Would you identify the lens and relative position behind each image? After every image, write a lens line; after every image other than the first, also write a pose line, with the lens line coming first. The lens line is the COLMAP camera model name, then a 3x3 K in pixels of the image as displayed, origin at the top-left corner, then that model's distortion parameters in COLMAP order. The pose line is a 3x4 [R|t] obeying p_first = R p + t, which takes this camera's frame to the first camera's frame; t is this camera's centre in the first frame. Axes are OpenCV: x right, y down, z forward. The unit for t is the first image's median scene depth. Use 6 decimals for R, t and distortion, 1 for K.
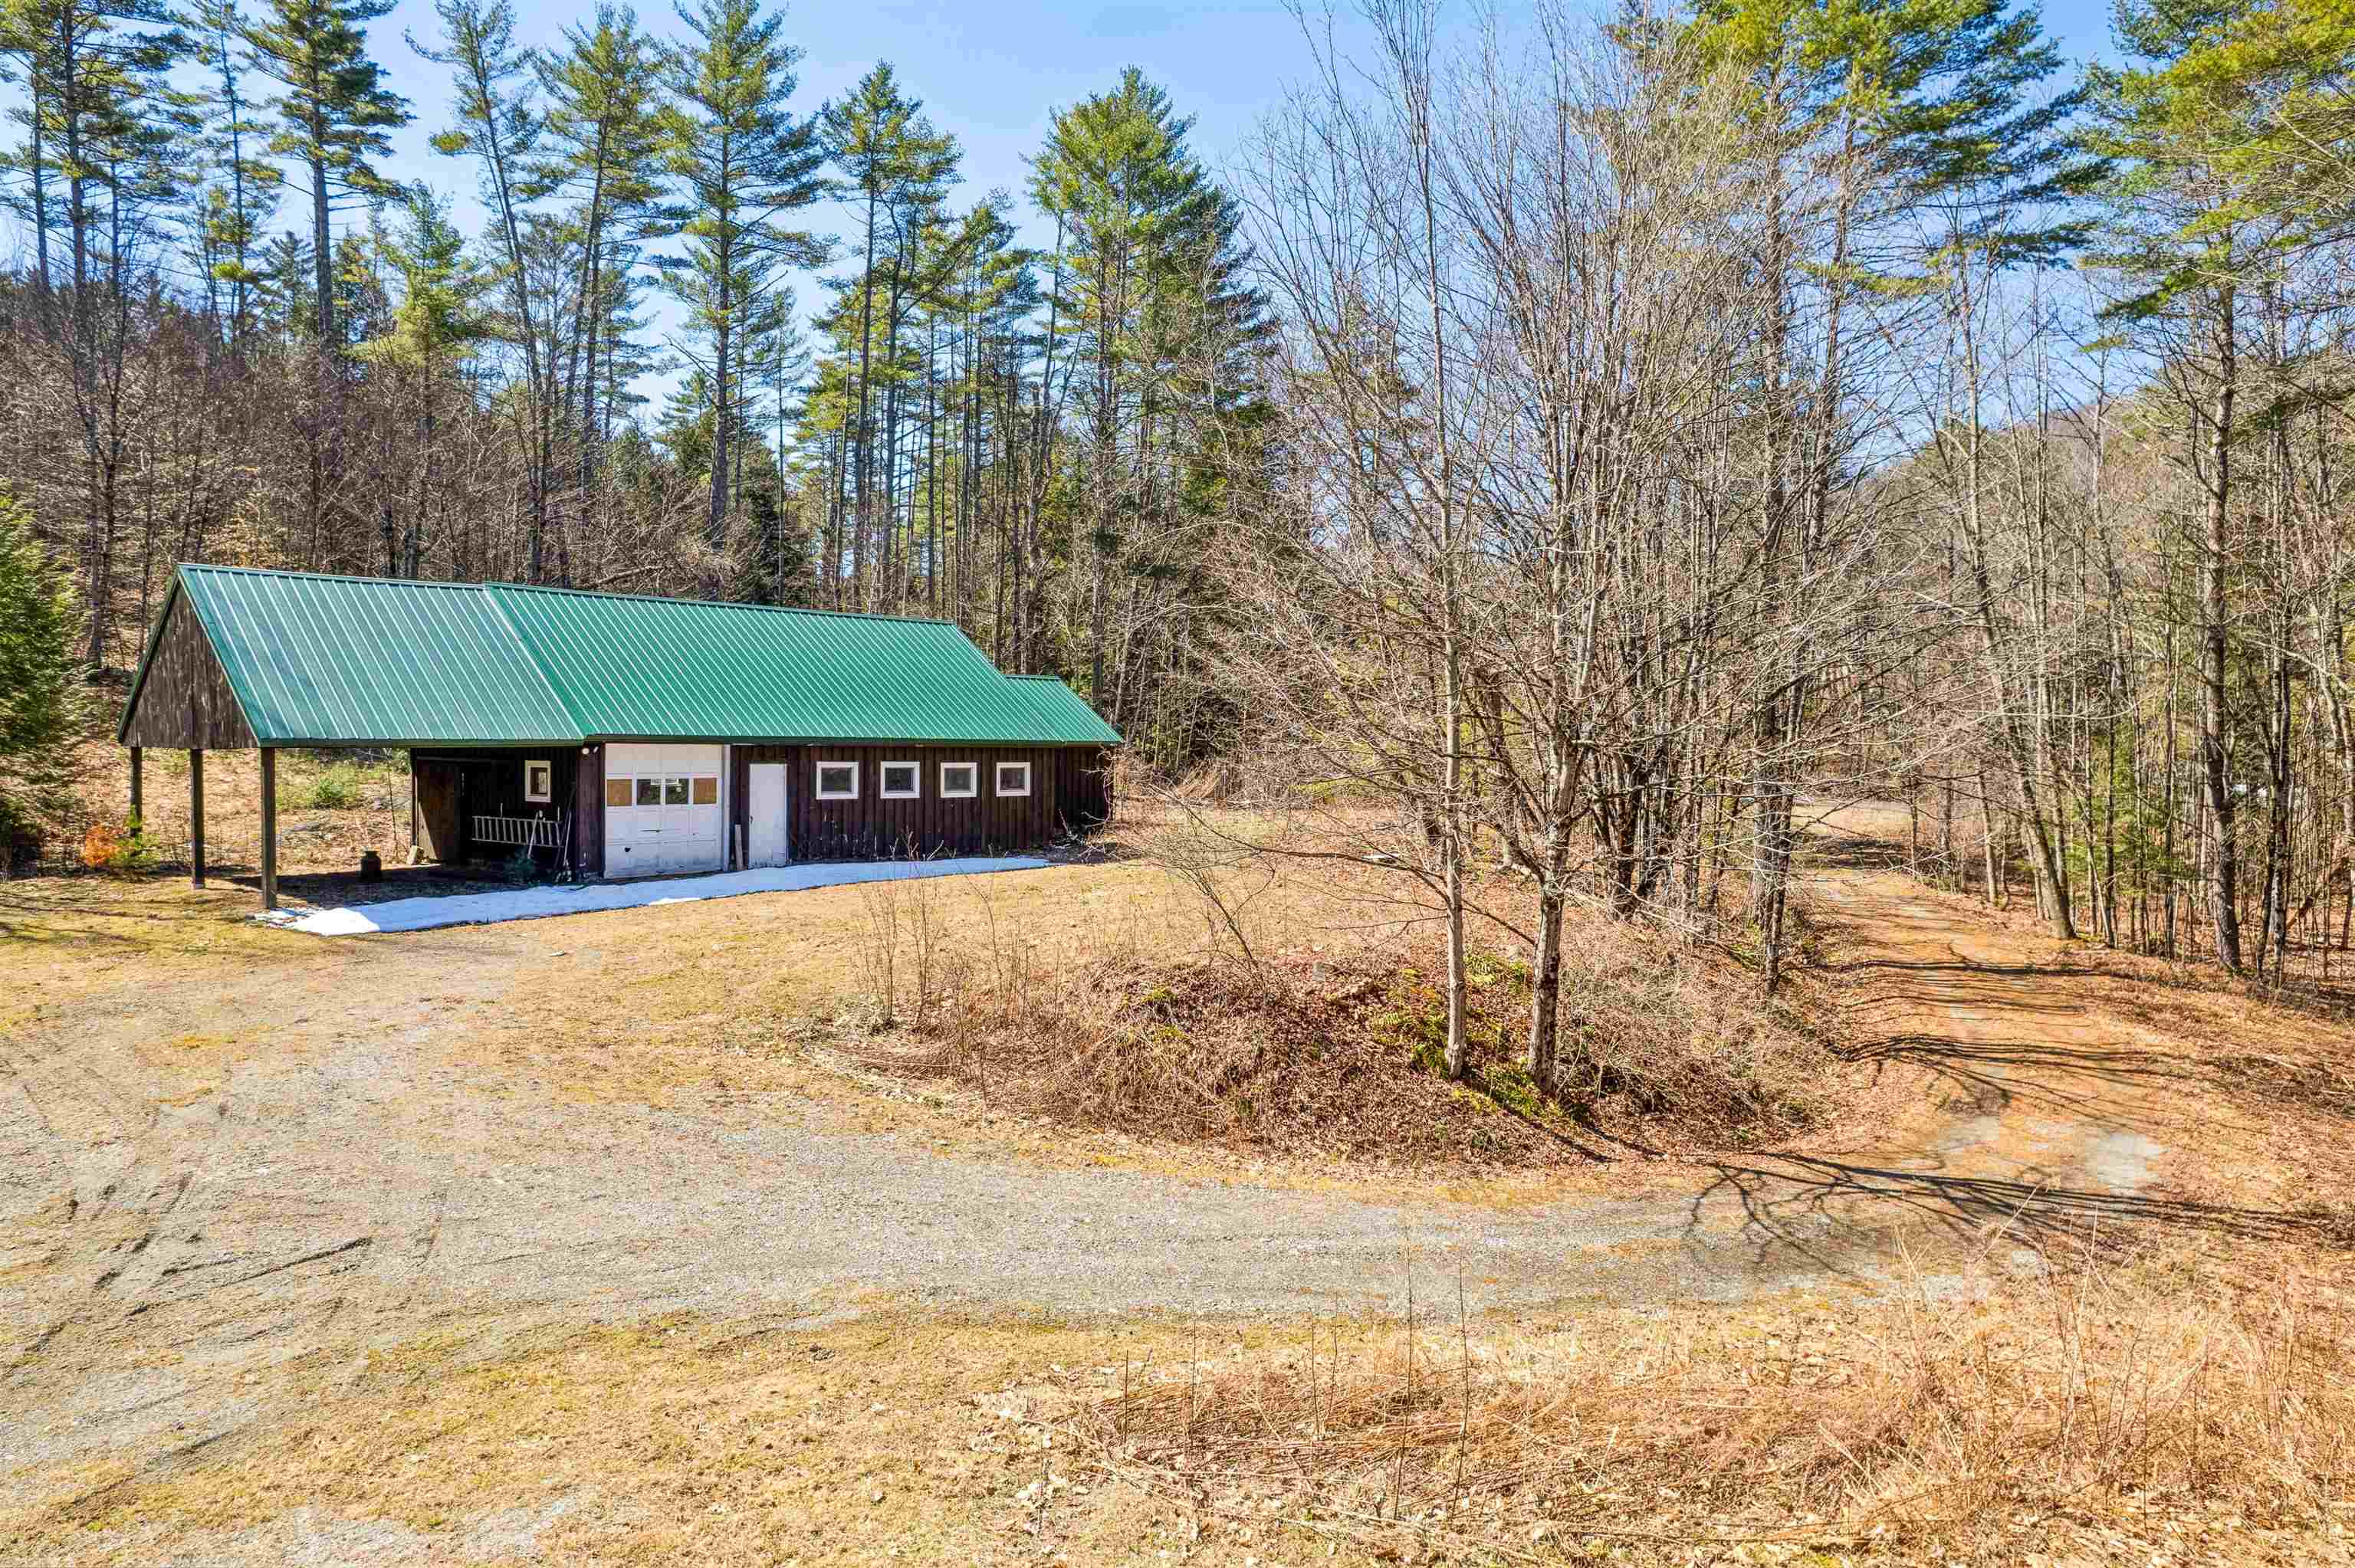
lens RADIAL K [[1535.9, 0, 1177.5], [0, 1535.9, 784.0], [0, 0, 1]] dist [-0.033683, 0.038782]
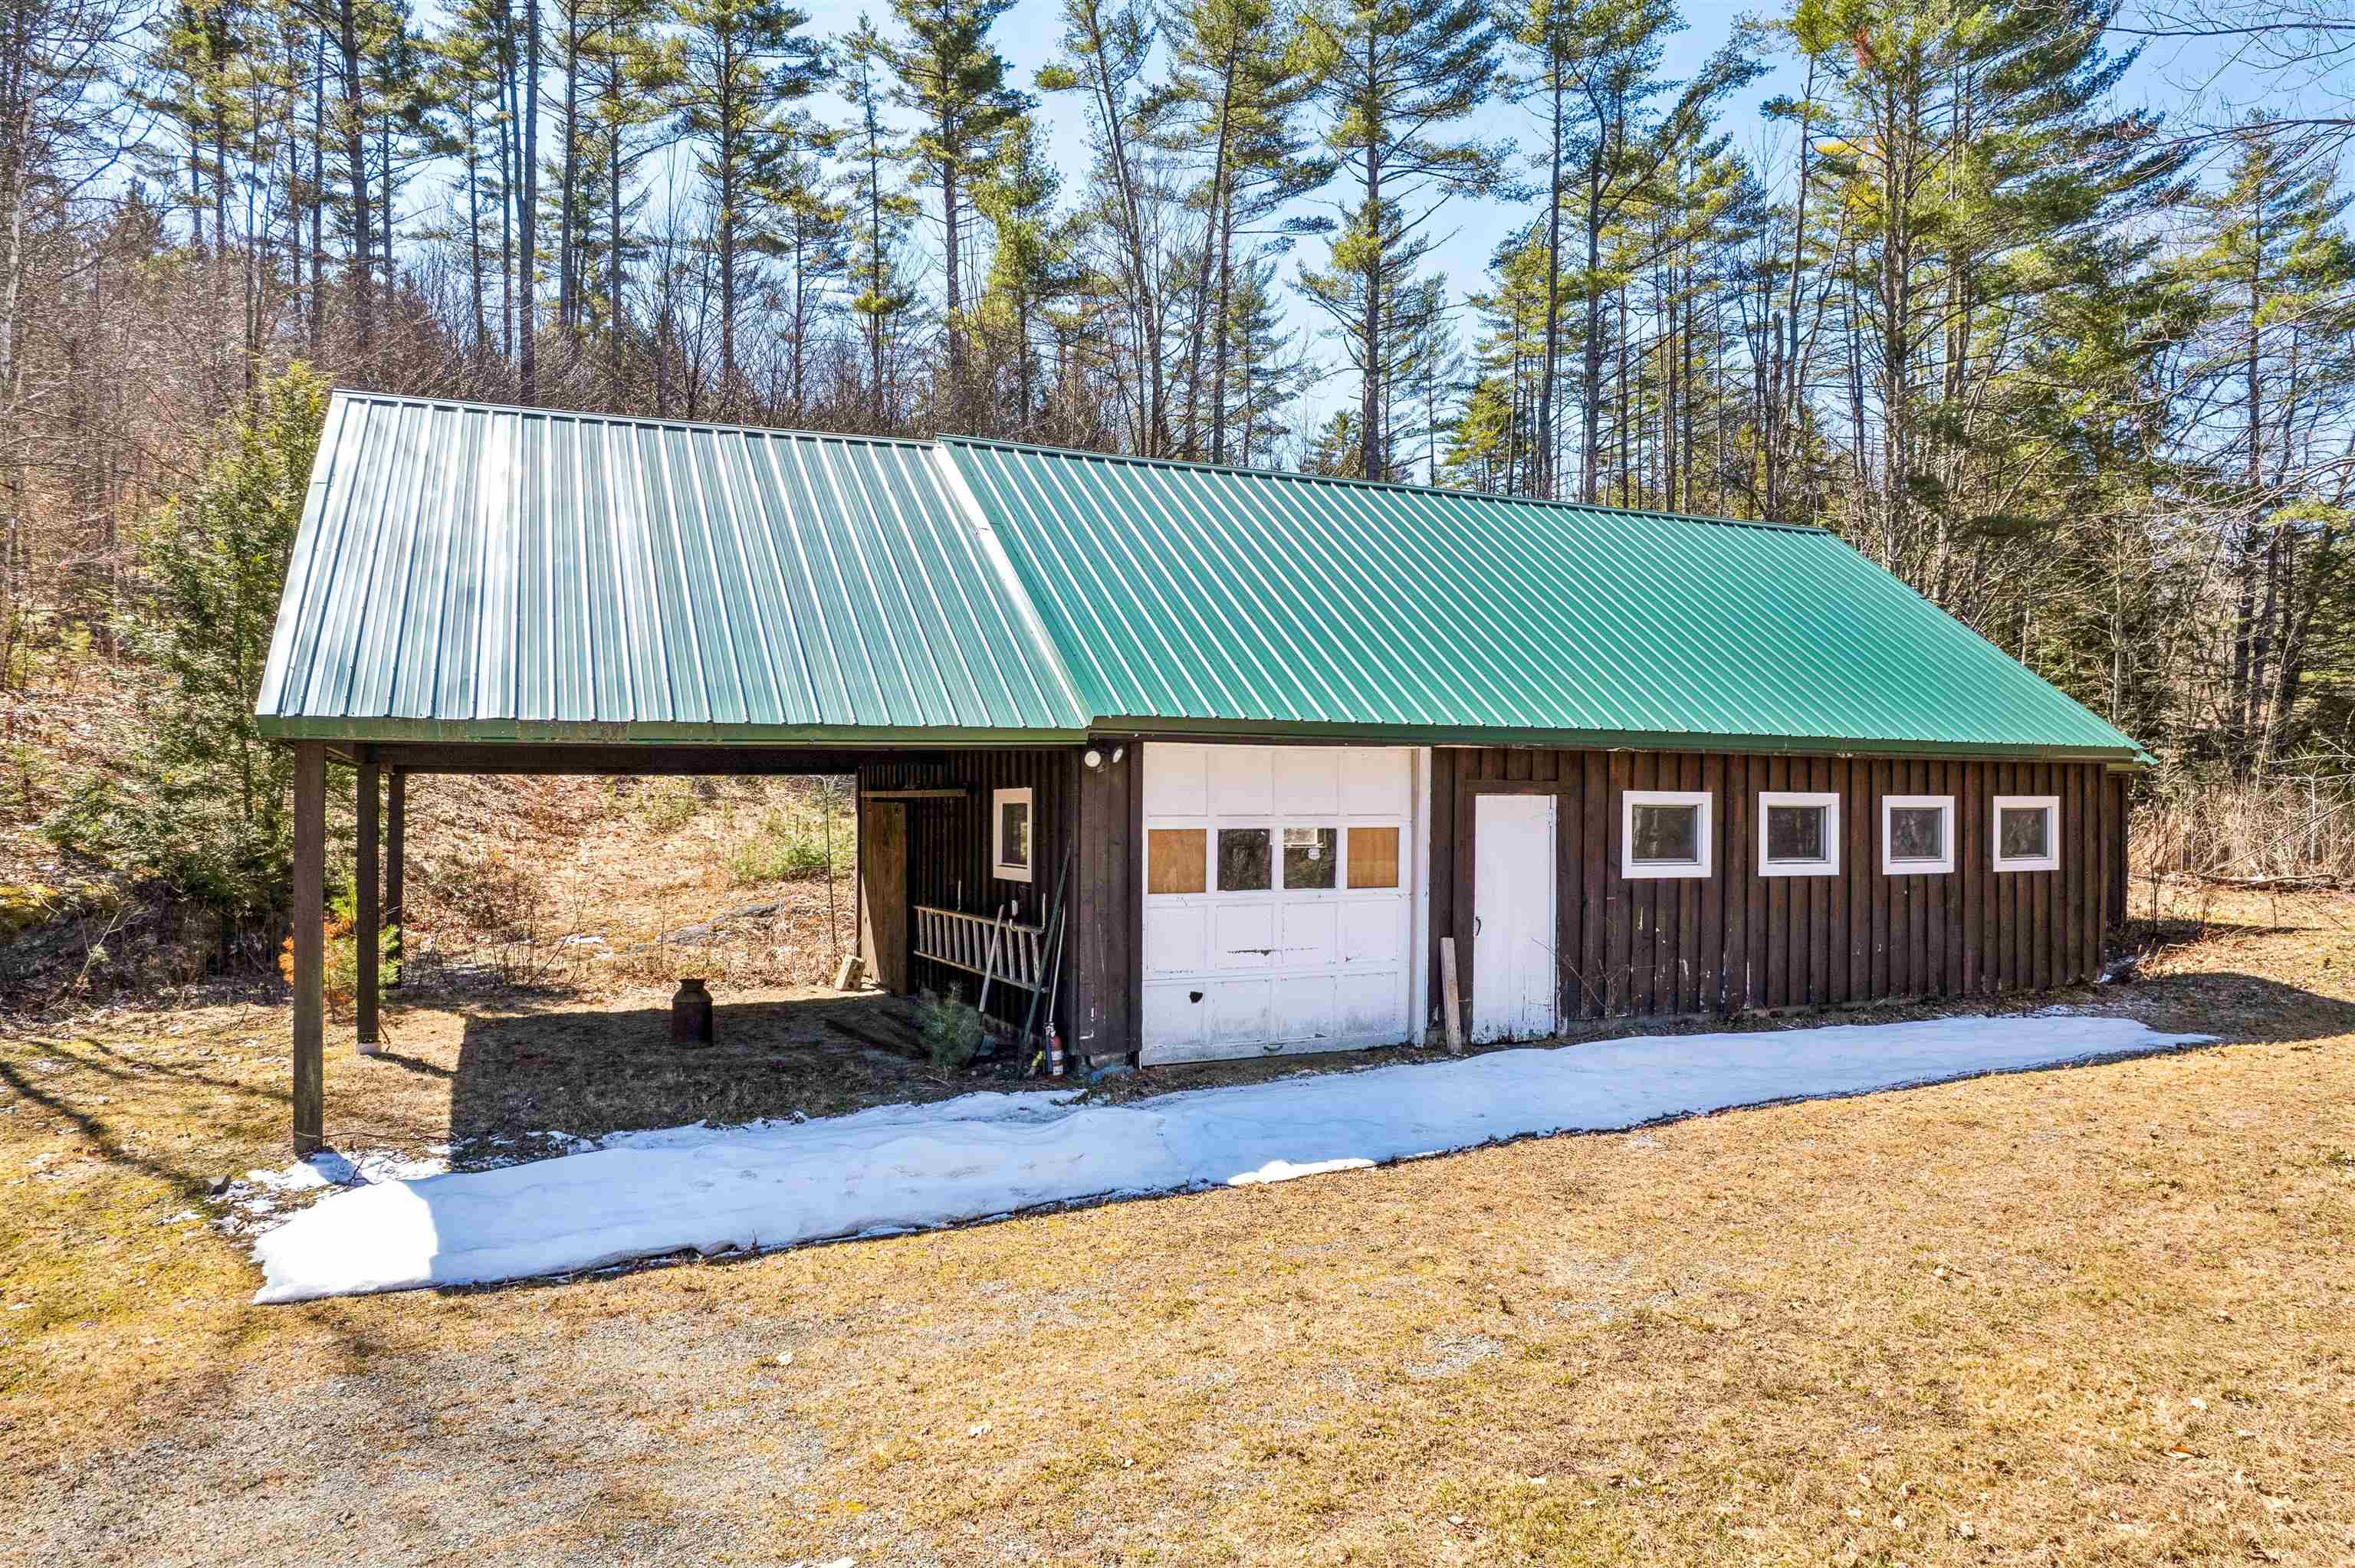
lens RADIAL K [[1535.9, 0, 1177.5], [0, 1535.9, 784.0], [0, 0, 1]] dist [-0.033683, 0.038782]
pose [[0.917538, -0.014041, -0.397400, -0.158630], [-0.002776, 0.999126, -0.041711, 0.001682], [0.397638, 0.039375, 0.916697, 0.493497]]
